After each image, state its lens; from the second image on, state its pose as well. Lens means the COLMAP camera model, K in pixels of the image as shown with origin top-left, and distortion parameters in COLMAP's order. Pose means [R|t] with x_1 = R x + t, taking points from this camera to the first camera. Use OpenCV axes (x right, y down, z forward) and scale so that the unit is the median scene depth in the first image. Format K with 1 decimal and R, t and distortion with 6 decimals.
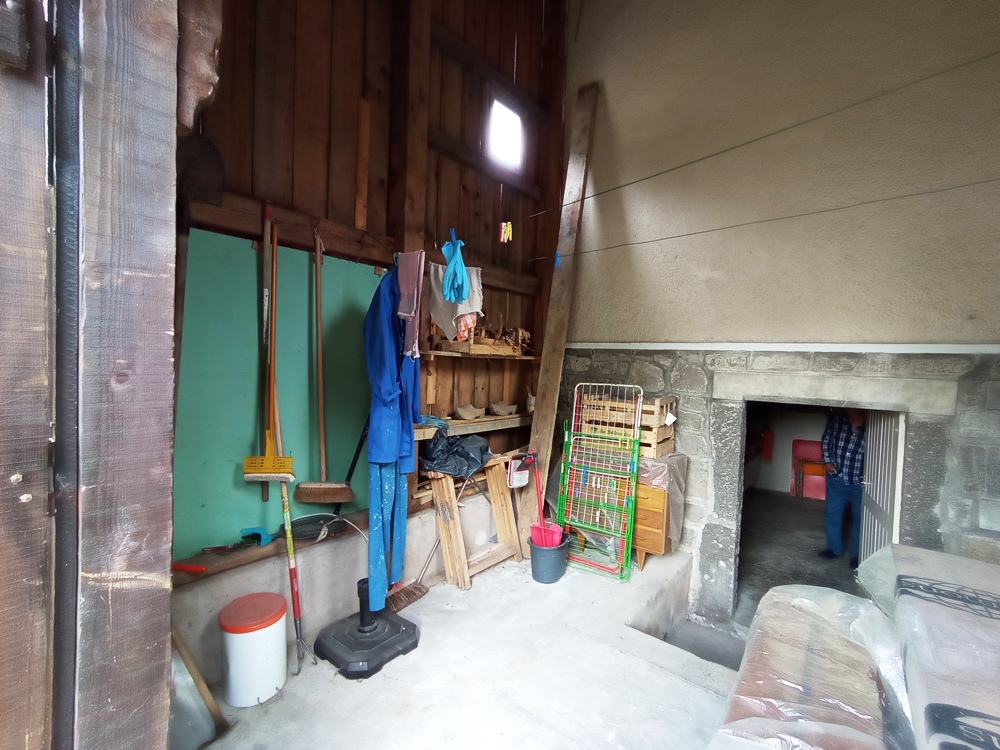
lens RADIAL K [[458.4, 0, 500.0], [0, 458.4, 375.0], [0, 0, 1]] dist [0.002364, 0.000457]
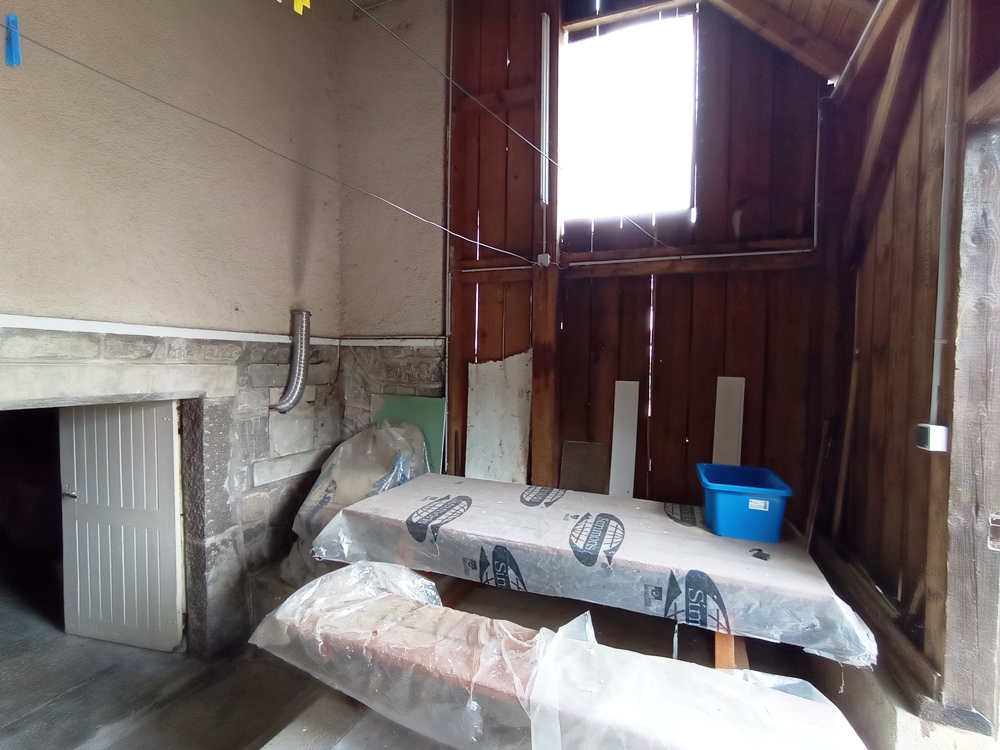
lens RADIAL K [[466.3, 0, 500.0], [0, 466.3, 375.0], [0, 0, 1]] dist [0.002209, 0.000308]
pose [[-0.287545, -0.068894, 0.955286, -0.219446], [-0.001702, 0.997445, 0.071422, -0.035456], [-0.957766, 0.018911, -0.286927, 0.563034]]
